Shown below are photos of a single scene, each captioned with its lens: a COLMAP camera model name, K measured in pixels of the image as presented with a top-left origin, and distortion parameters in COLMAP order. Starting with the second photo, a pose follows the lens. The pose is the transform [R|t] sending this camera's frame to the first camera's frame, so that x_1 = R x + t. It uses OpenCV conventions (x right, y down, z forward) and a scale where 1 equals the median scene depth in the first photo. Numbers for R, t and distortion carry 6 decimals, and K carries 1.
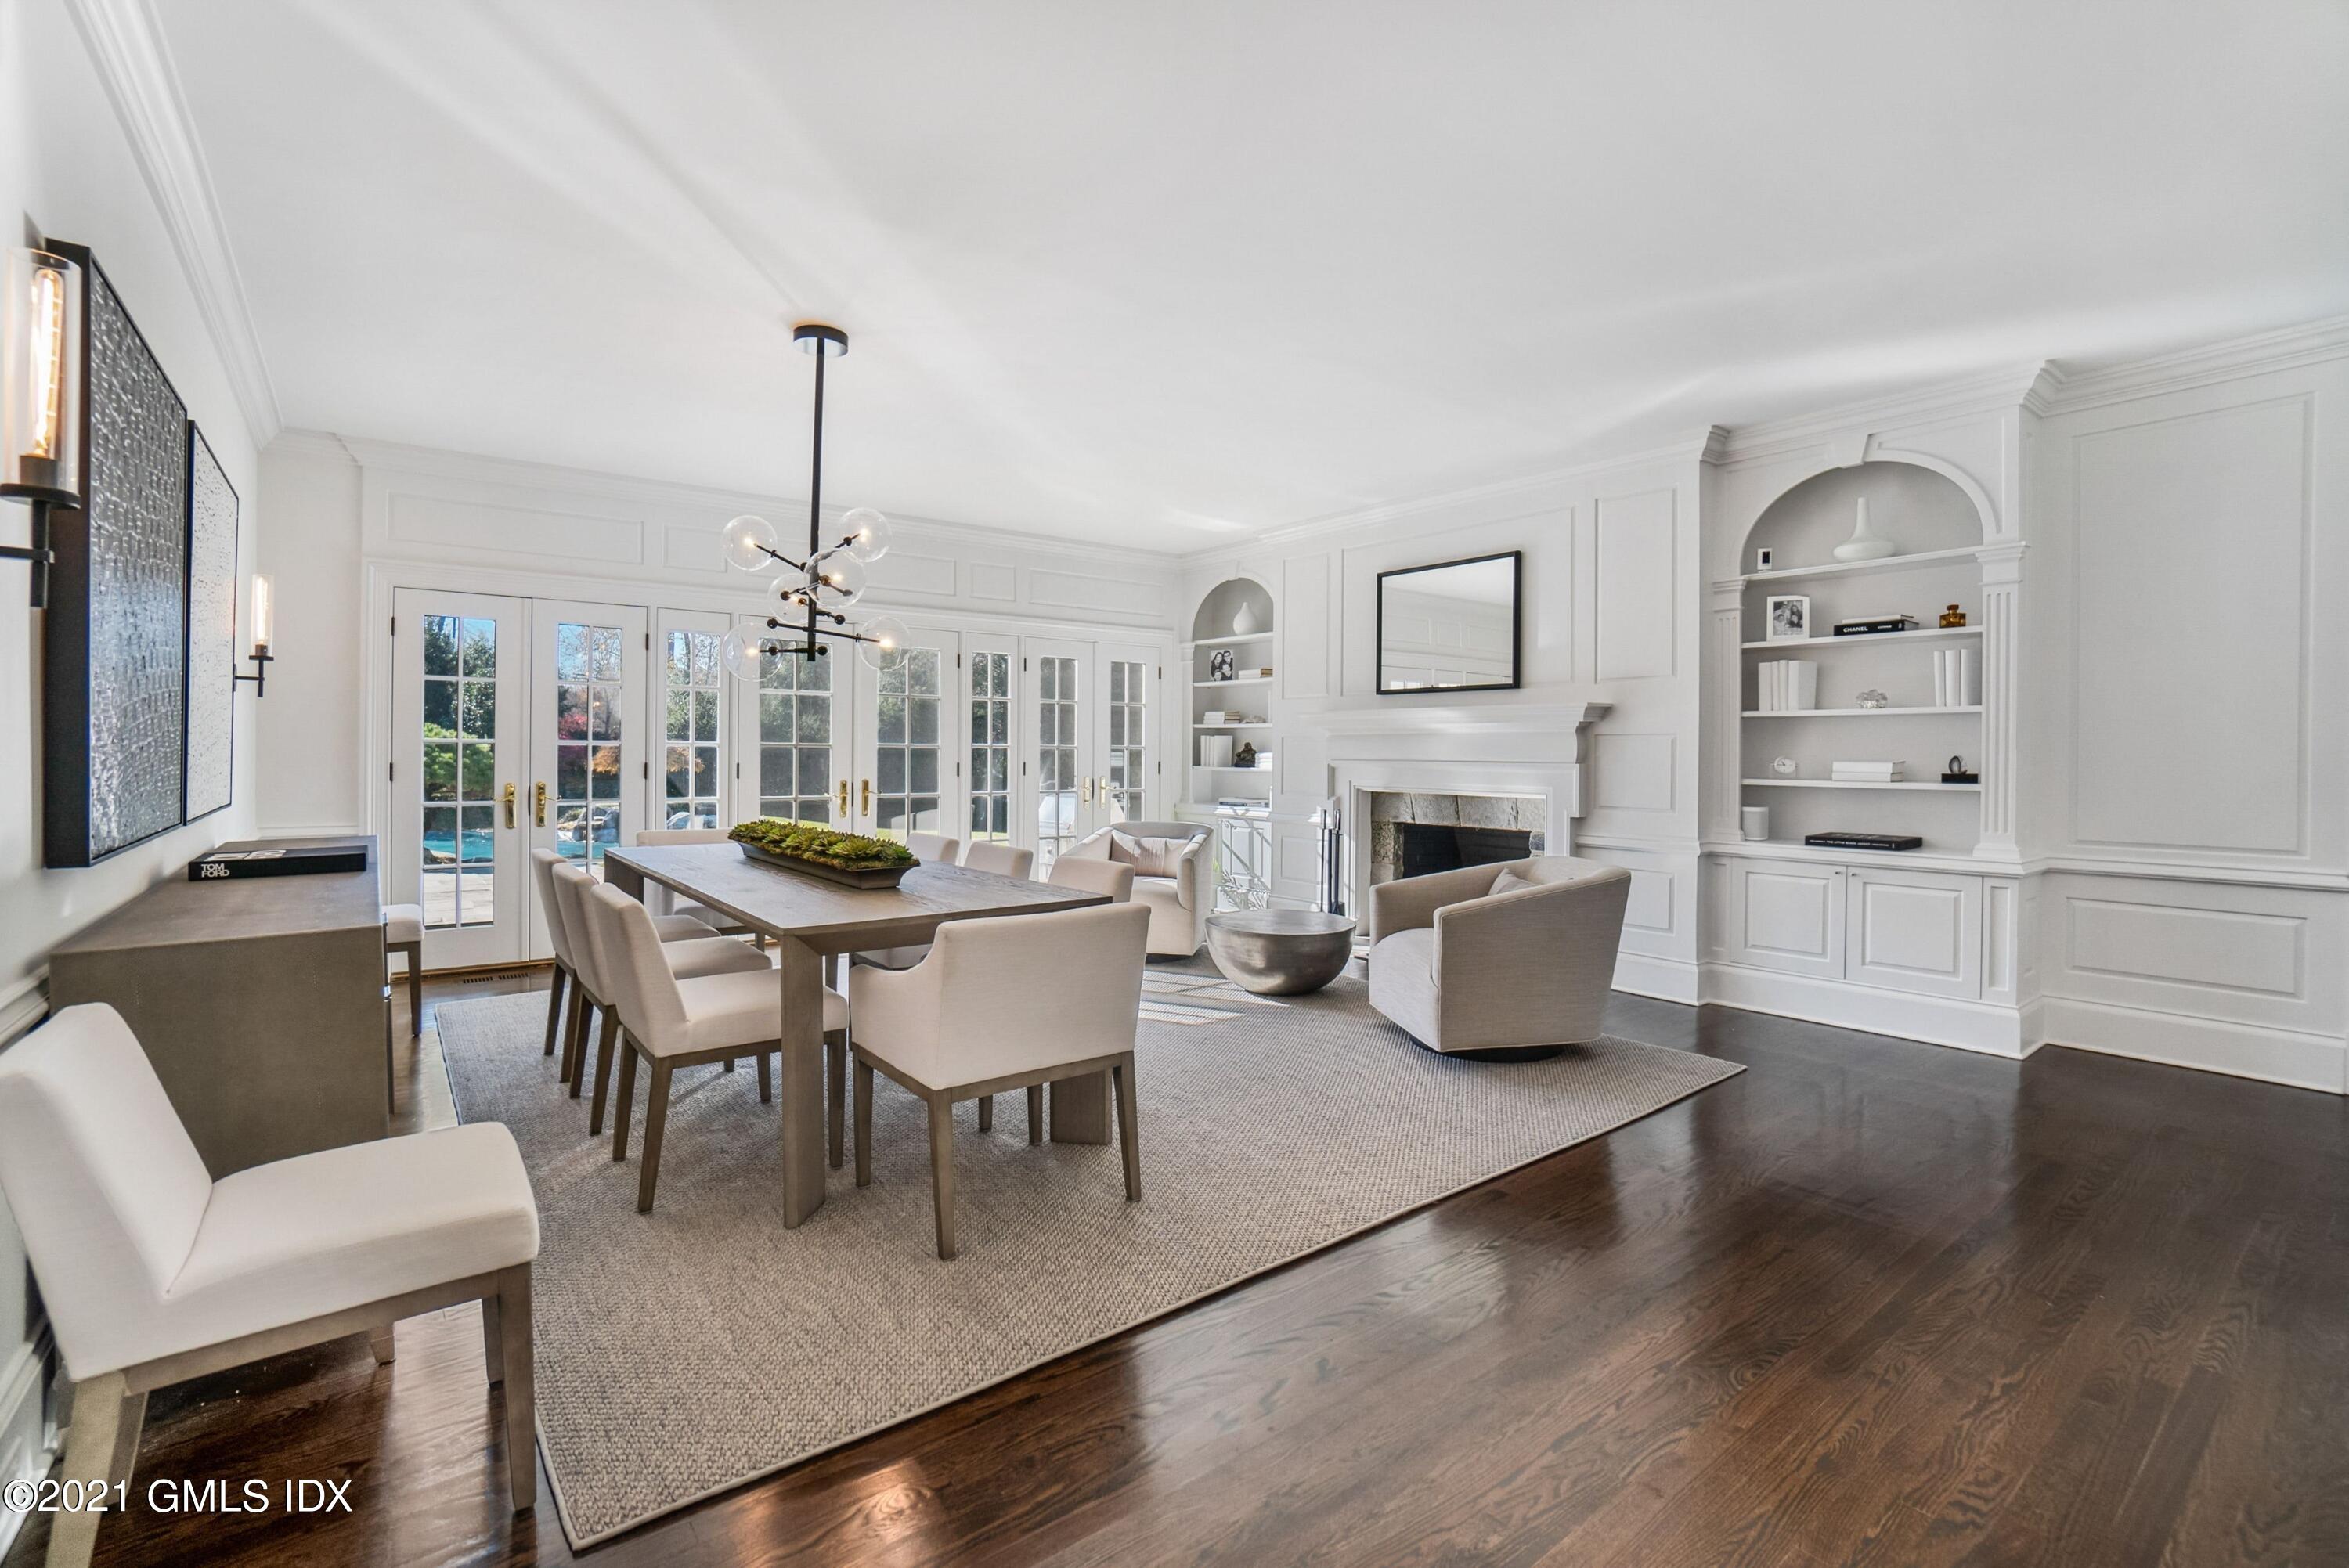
lens RADIAL K [[1034.9, 0, 1175.1], [0, 1034.9, 798.2], [0, 0, 1]] dist [-0.058465, 0.000861]
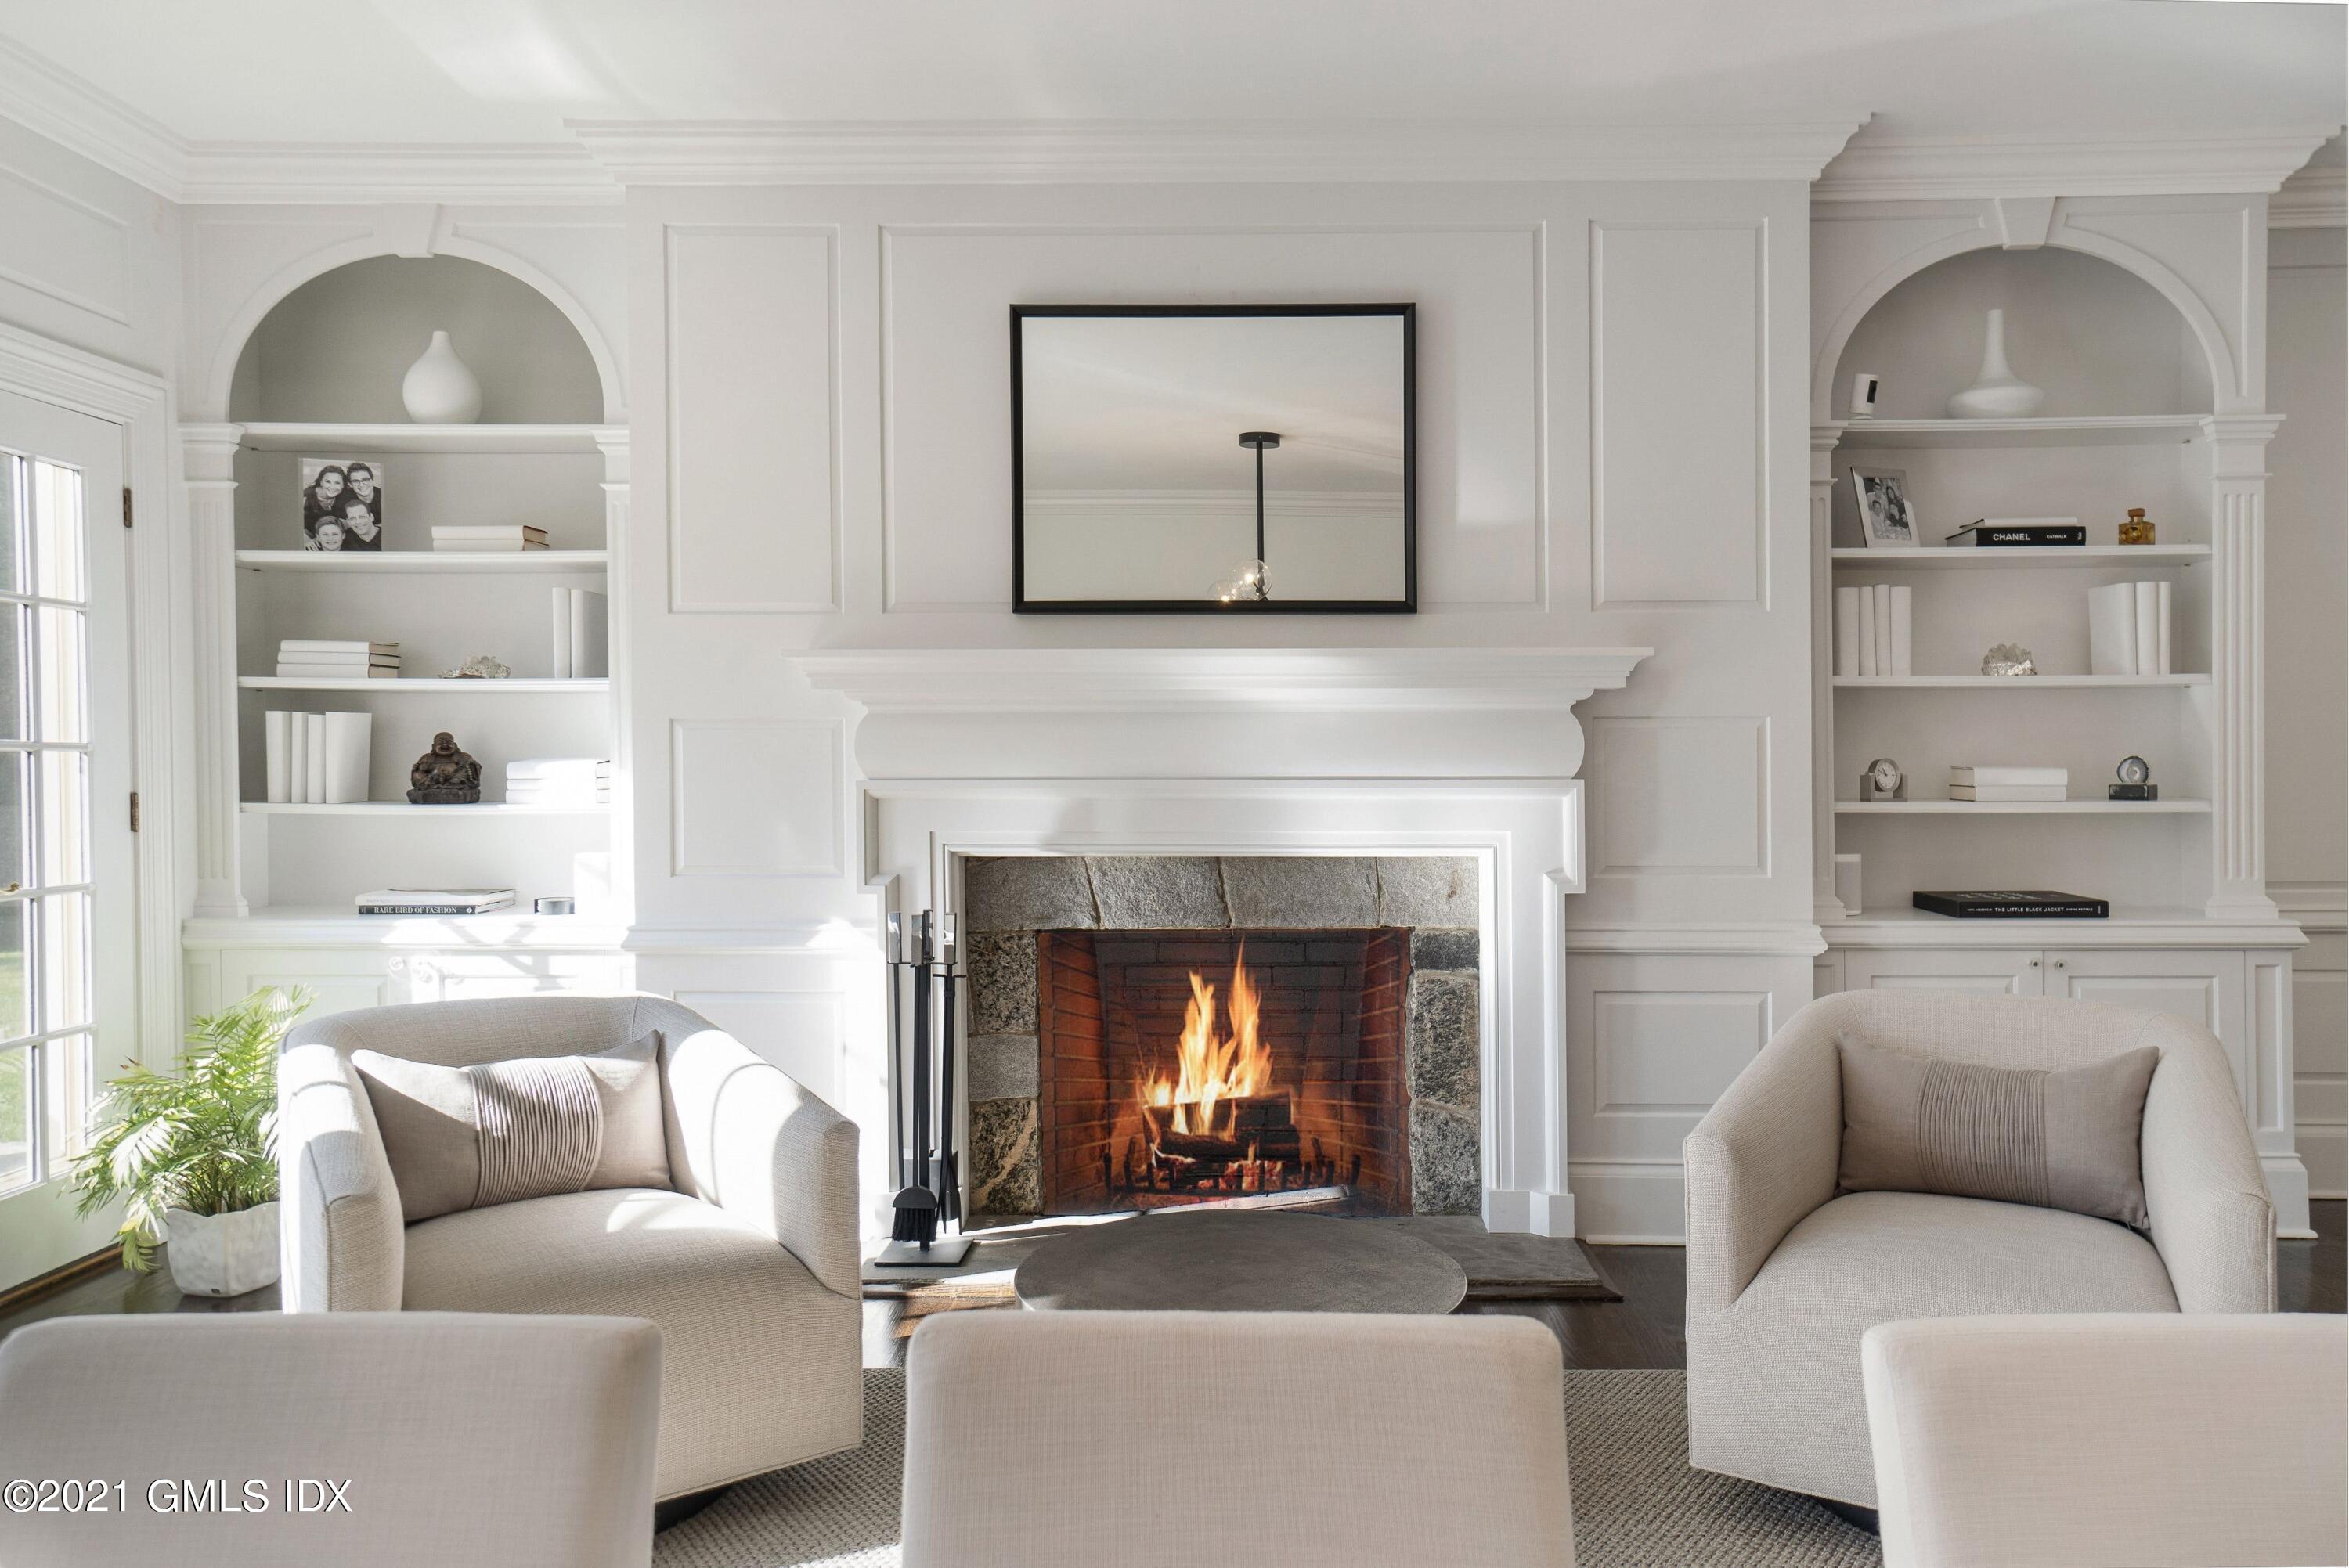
lens RADIAL K [[1671.2, 0, 1174.5], [0, 1671.2, 784.0], [0, 0, 1]] dist [-0.000498, 0.001249]
pose [[0.633182, -0.019471, 0.773758, -0.297349], [0.038276, 0.999248, -0.006177, -0.031916], [-0.773056, 0.033528, 0.633451, 0.623099]]
